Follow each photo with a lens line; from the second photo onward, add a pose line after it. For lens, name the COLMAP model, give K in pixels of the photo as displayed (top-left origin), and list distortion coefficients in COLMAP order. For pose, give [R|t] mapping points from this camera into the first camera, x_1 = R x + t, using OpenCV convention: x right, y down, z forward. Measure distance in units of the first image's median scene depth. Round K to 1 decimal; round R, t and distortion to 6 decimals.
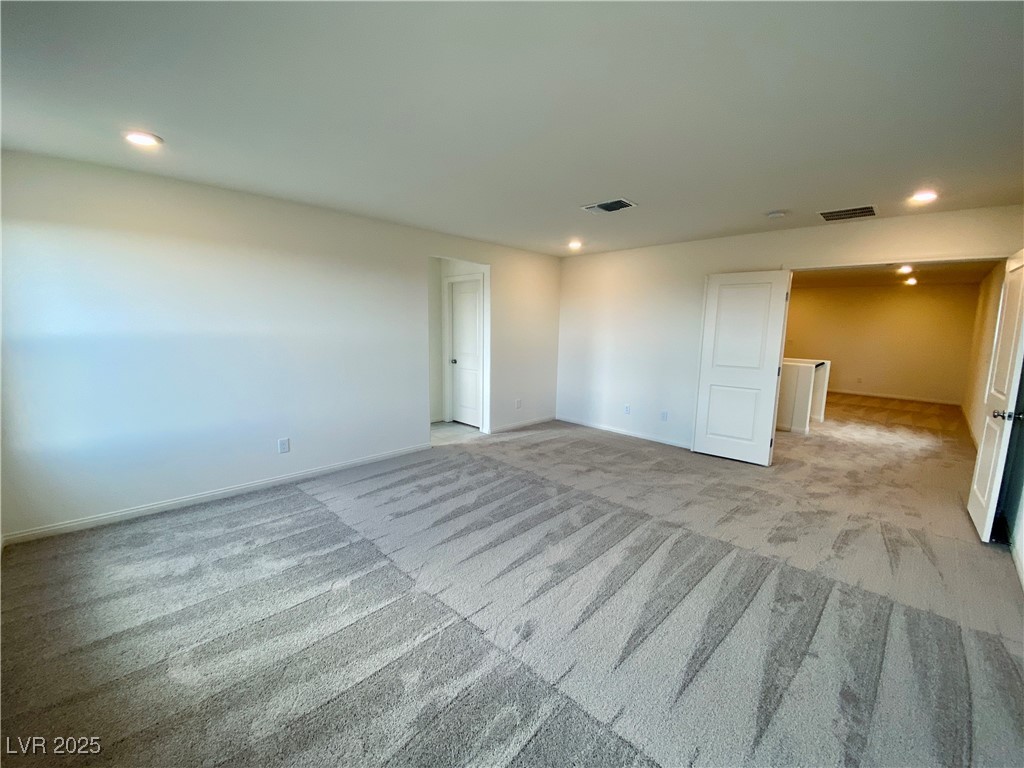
lens RADIAL K [[414.1, 0, 513.7], [0, 414.1, 383.7], [0, 0, 1]] dist [0.033265, -0.027695]
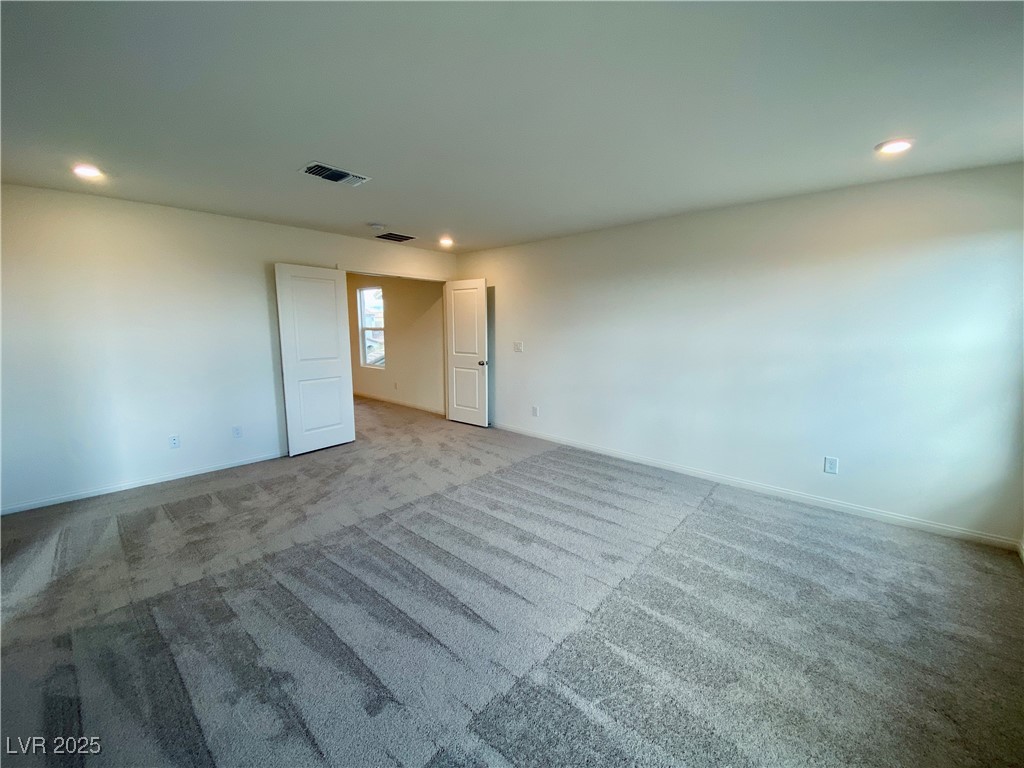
lens RADIAL K [[414.1, 0, 513.7], [0, 414.1, 383.7], [0, 0, 1]] dist [0.033265, -0.027695]
pose [[-0.054324, -0.160705, 0.985506, -0.636042], [0.134738, 0.976757, 0.166705, -0.107523], [-0.989391, 0.141841, -0.031408, 0.702396]]
